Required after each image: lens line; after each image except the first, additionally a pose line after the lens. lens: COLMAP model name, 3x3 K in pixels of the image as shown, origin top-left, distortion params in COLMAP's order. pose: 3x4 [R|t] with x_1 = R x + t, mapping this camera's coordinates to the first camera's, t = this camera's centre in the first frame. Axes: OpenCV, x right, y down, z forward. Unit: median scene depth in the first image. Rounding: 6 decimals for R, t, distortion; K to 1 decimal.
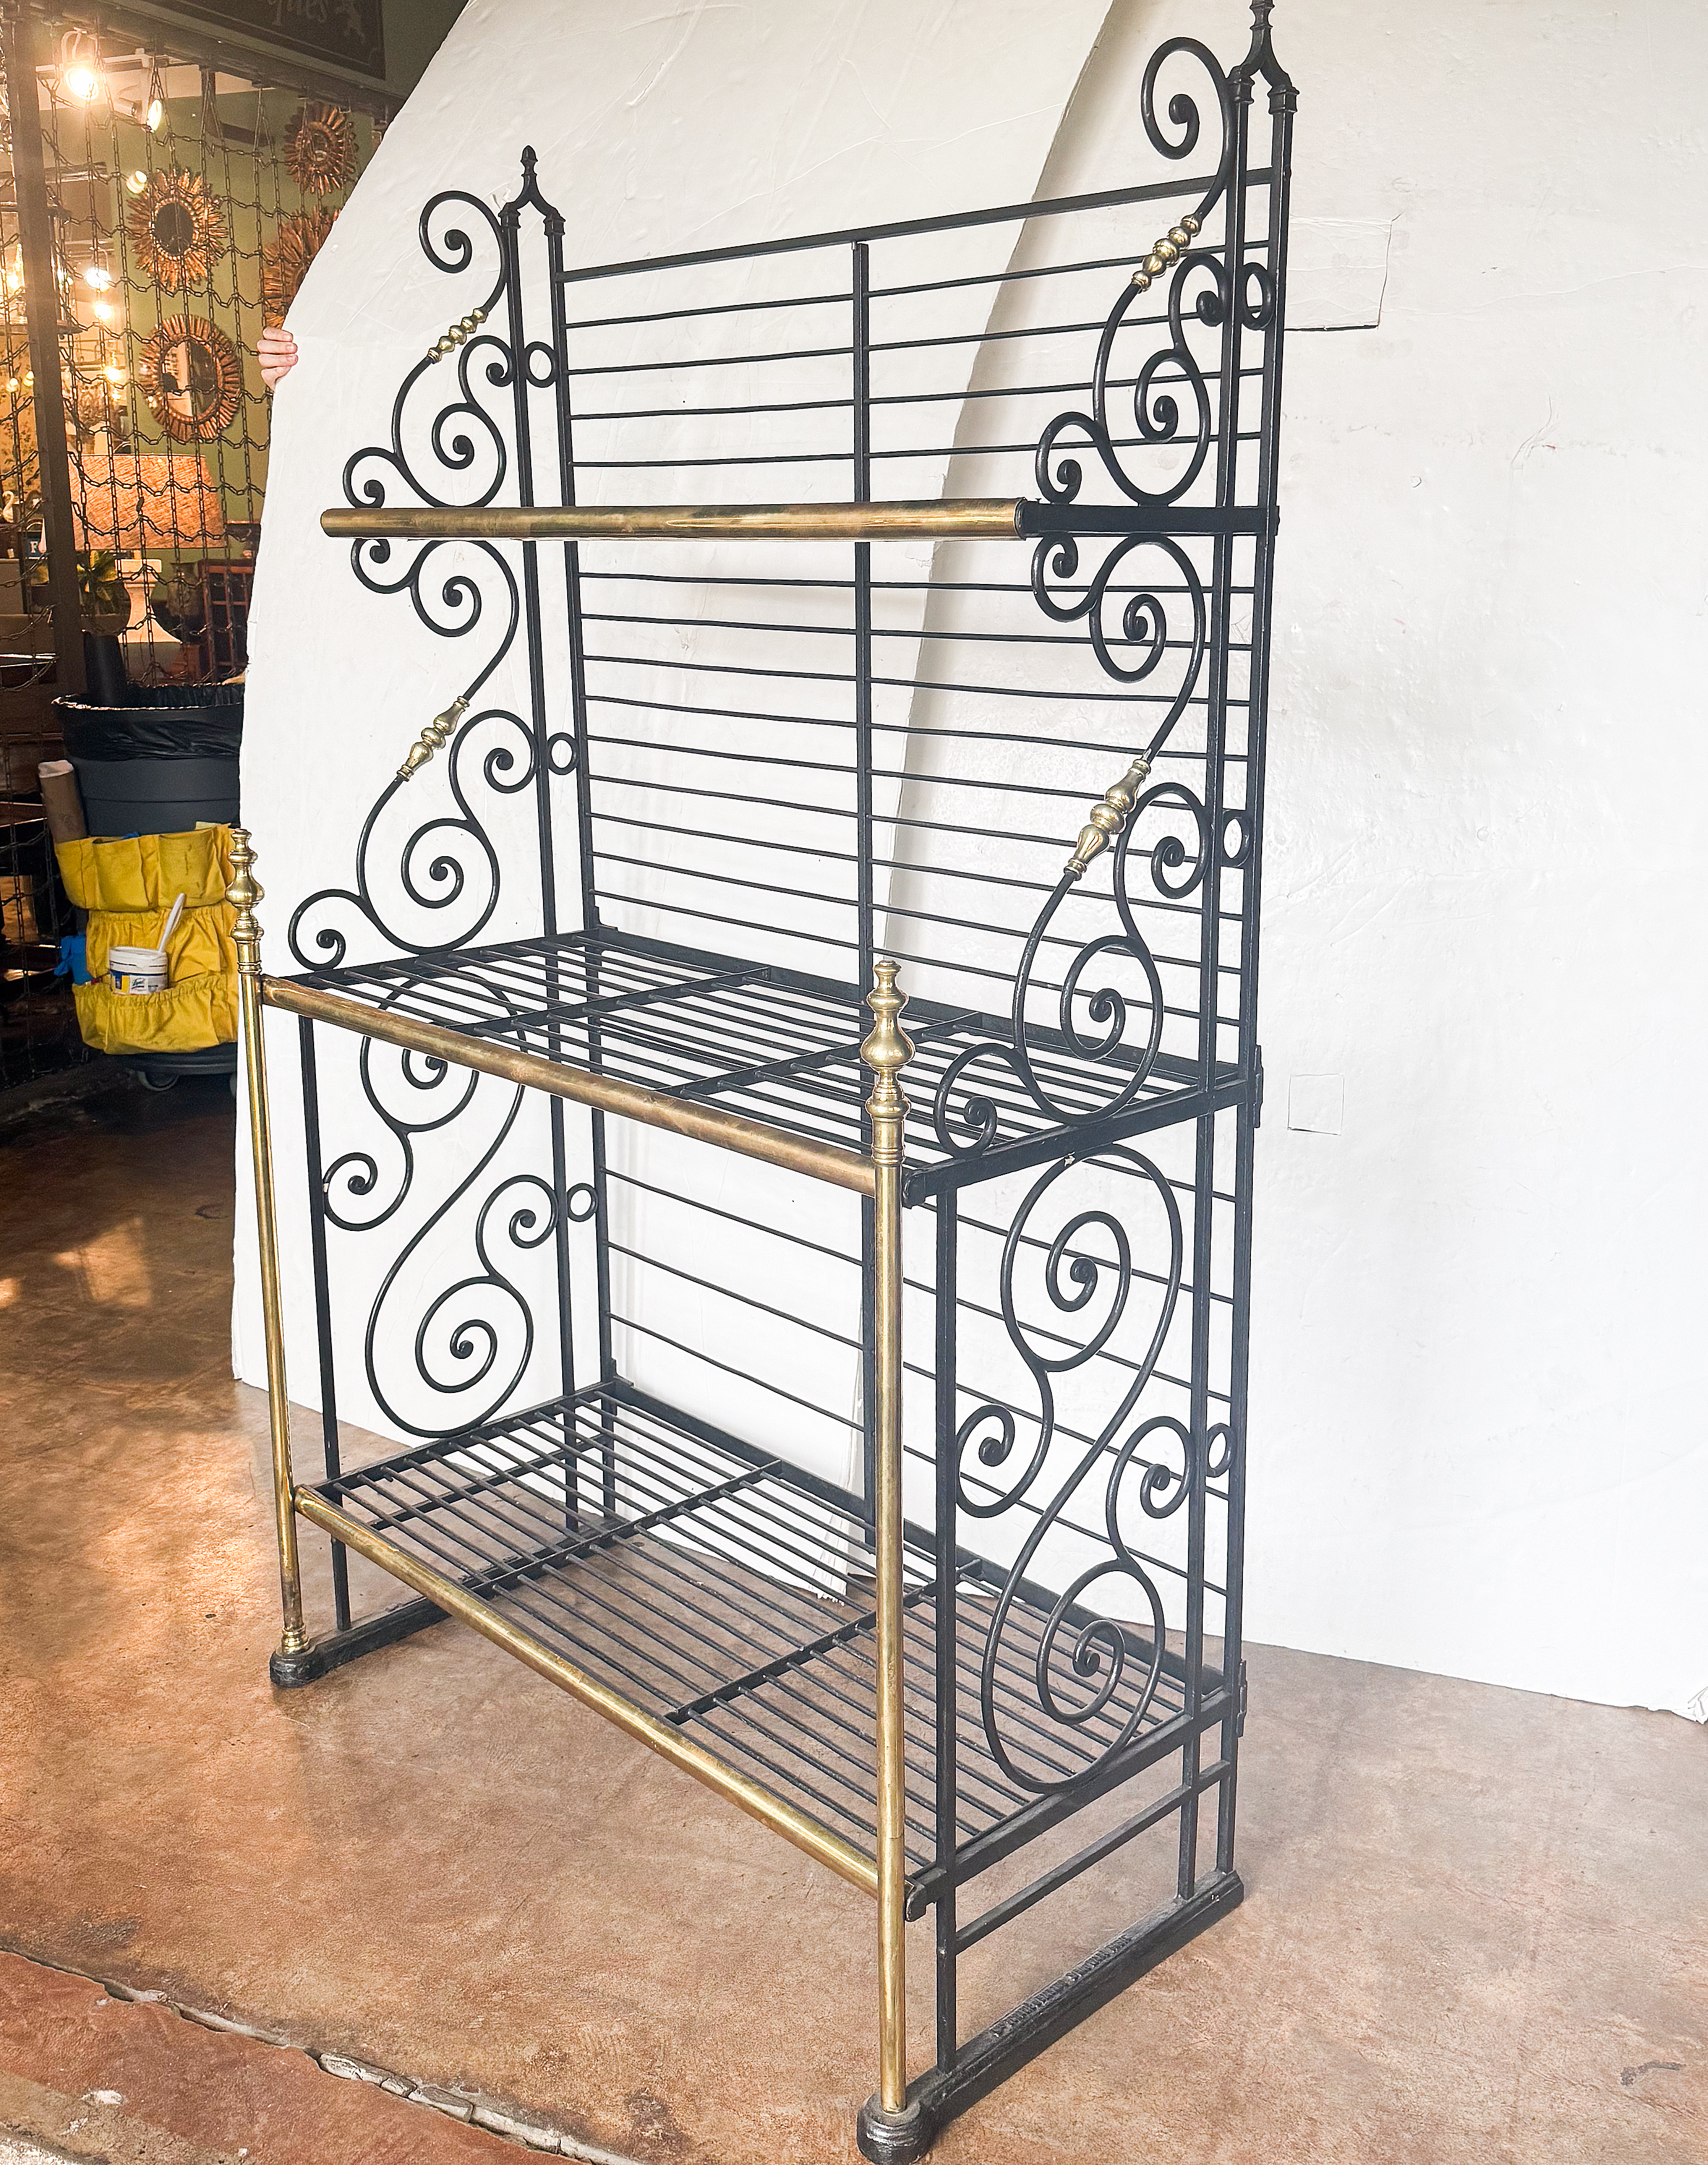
lens RADIAL K [[2028.3, 0, 803.2], [0, 2028.3, 1155.6], [0, 0, 1]] dist [0.035608, 0.000000]
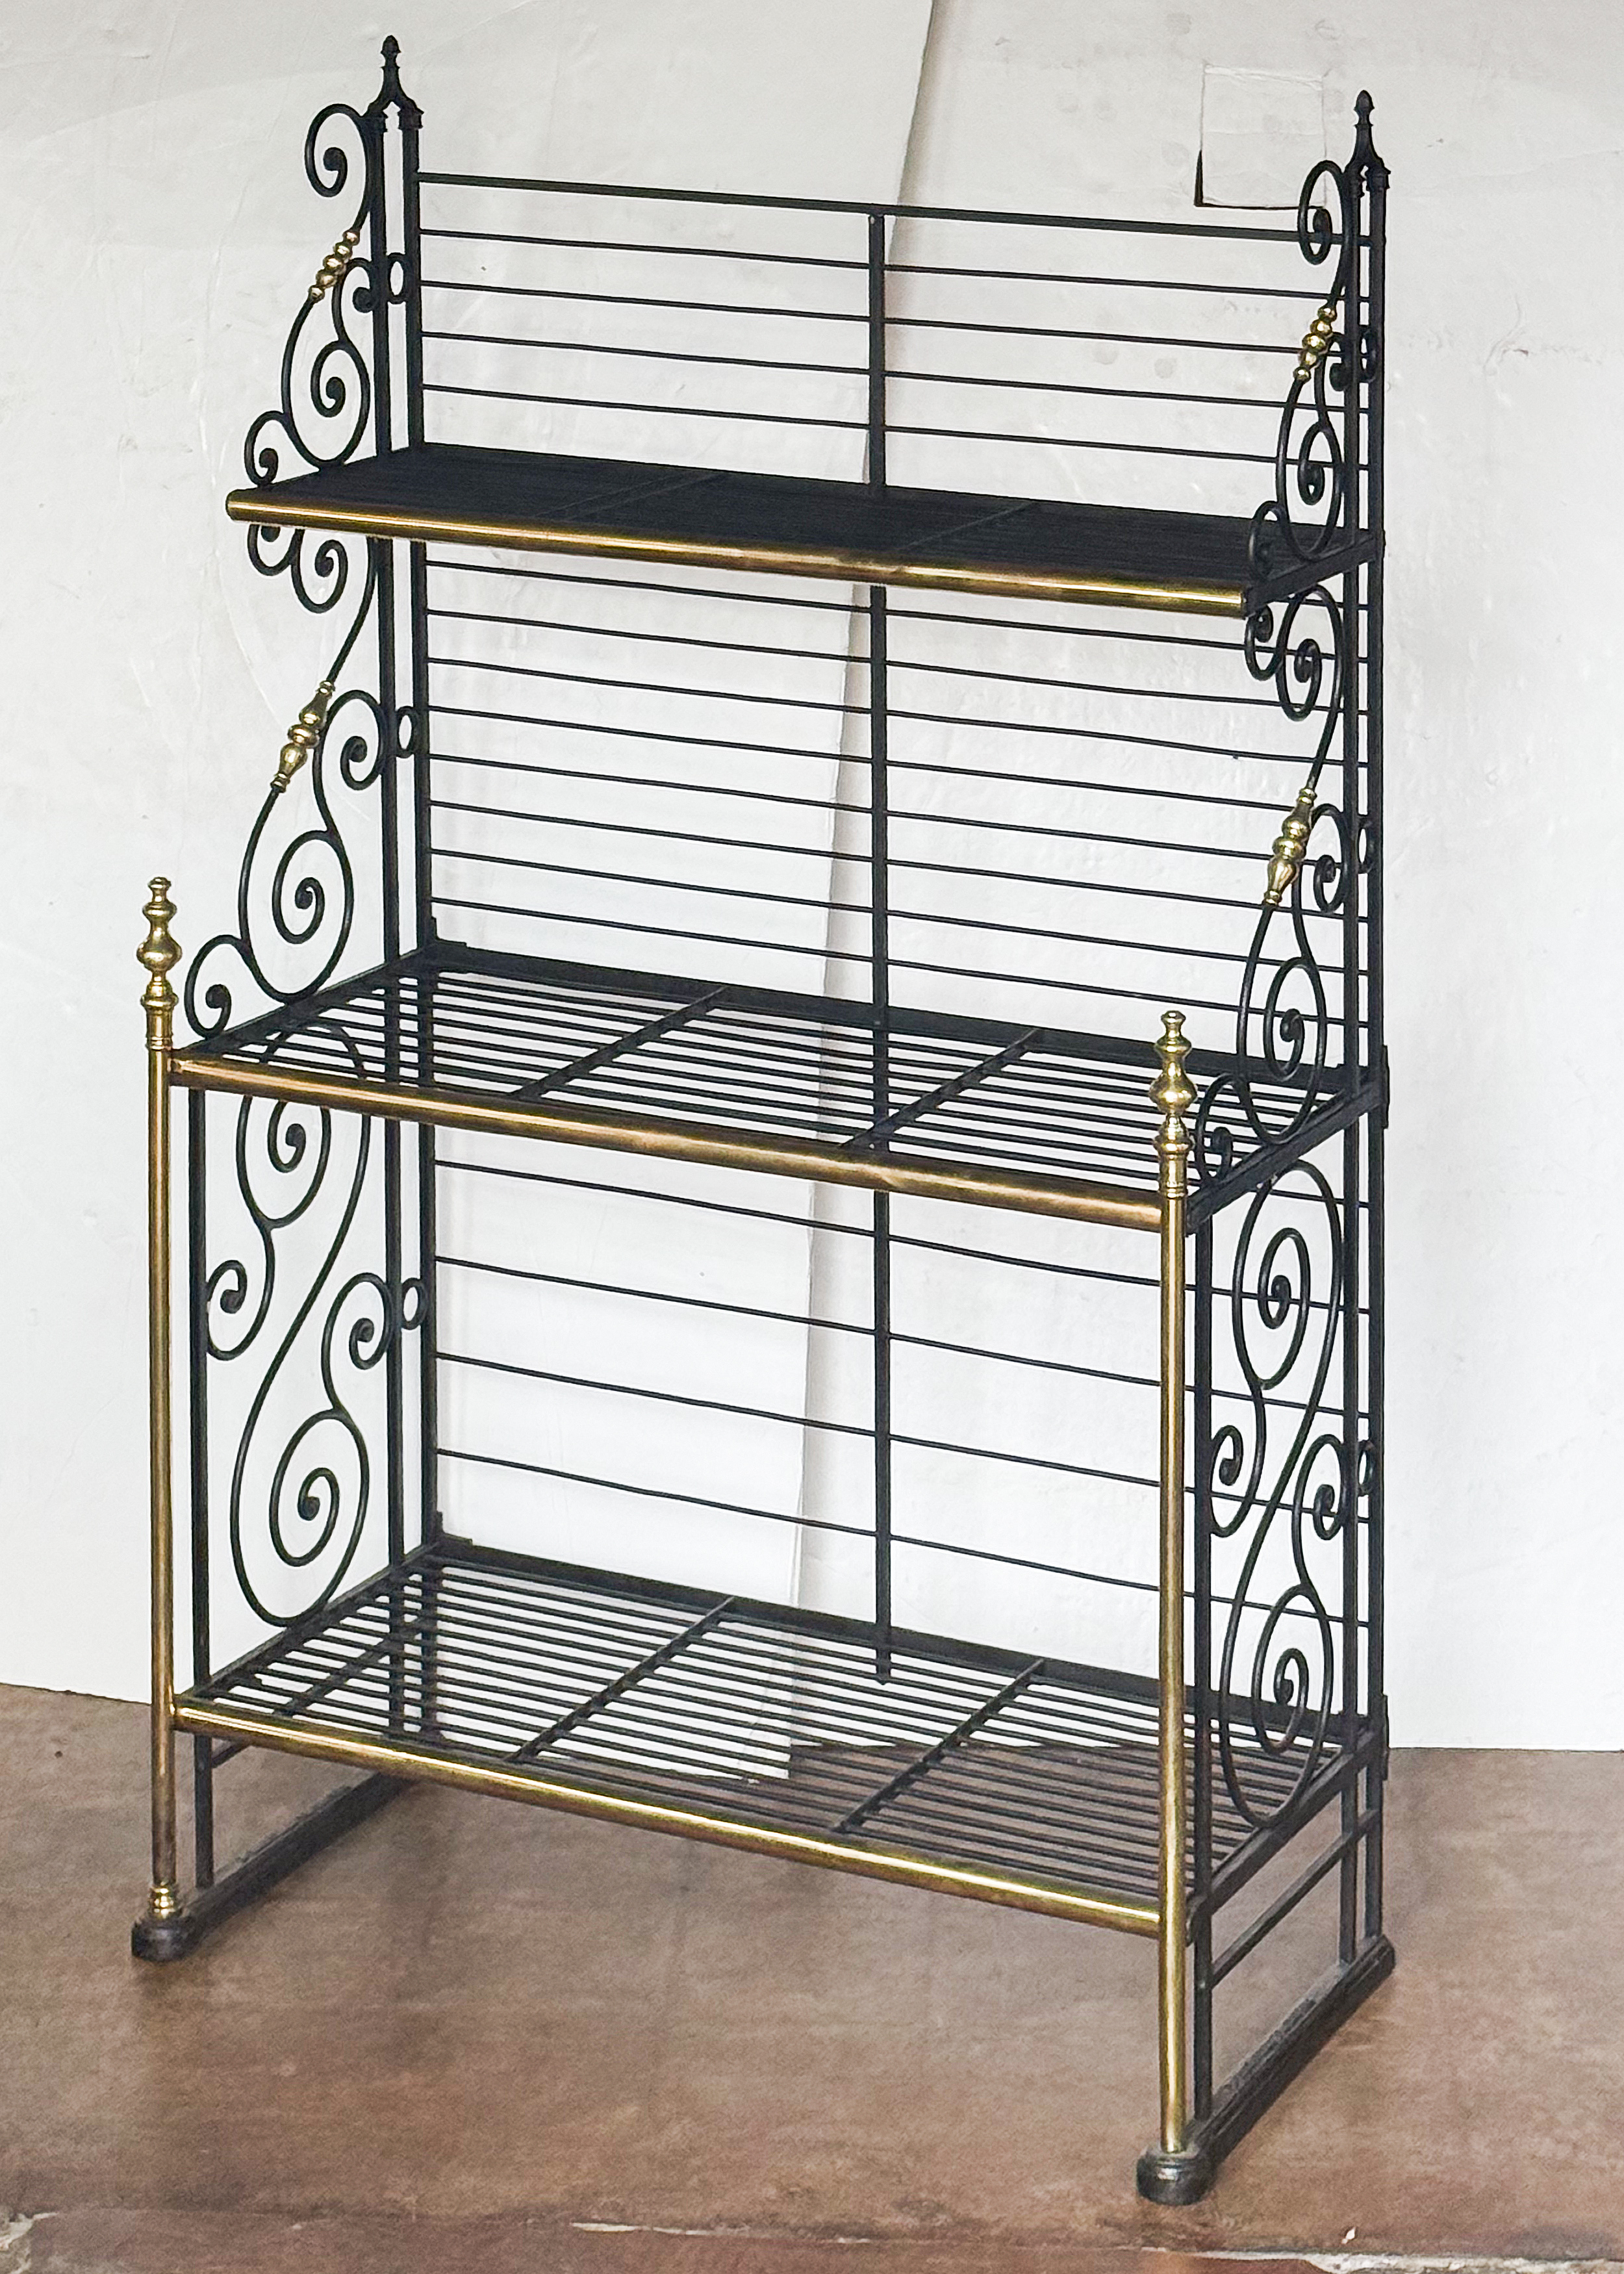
lens RADIAL K [[5377.9, 0, 808.8], [0, 5377.9, 1143.5], [0, 0, 1]] dist [-0.062751, 0.000000]
pose [[0.936255, -0.093915, 0.338535, -0.774457], [0.096100, 0.995318, 0.010342, -0.050833], [-0.337922, 0.022851, 0.940897, -1.131735]]
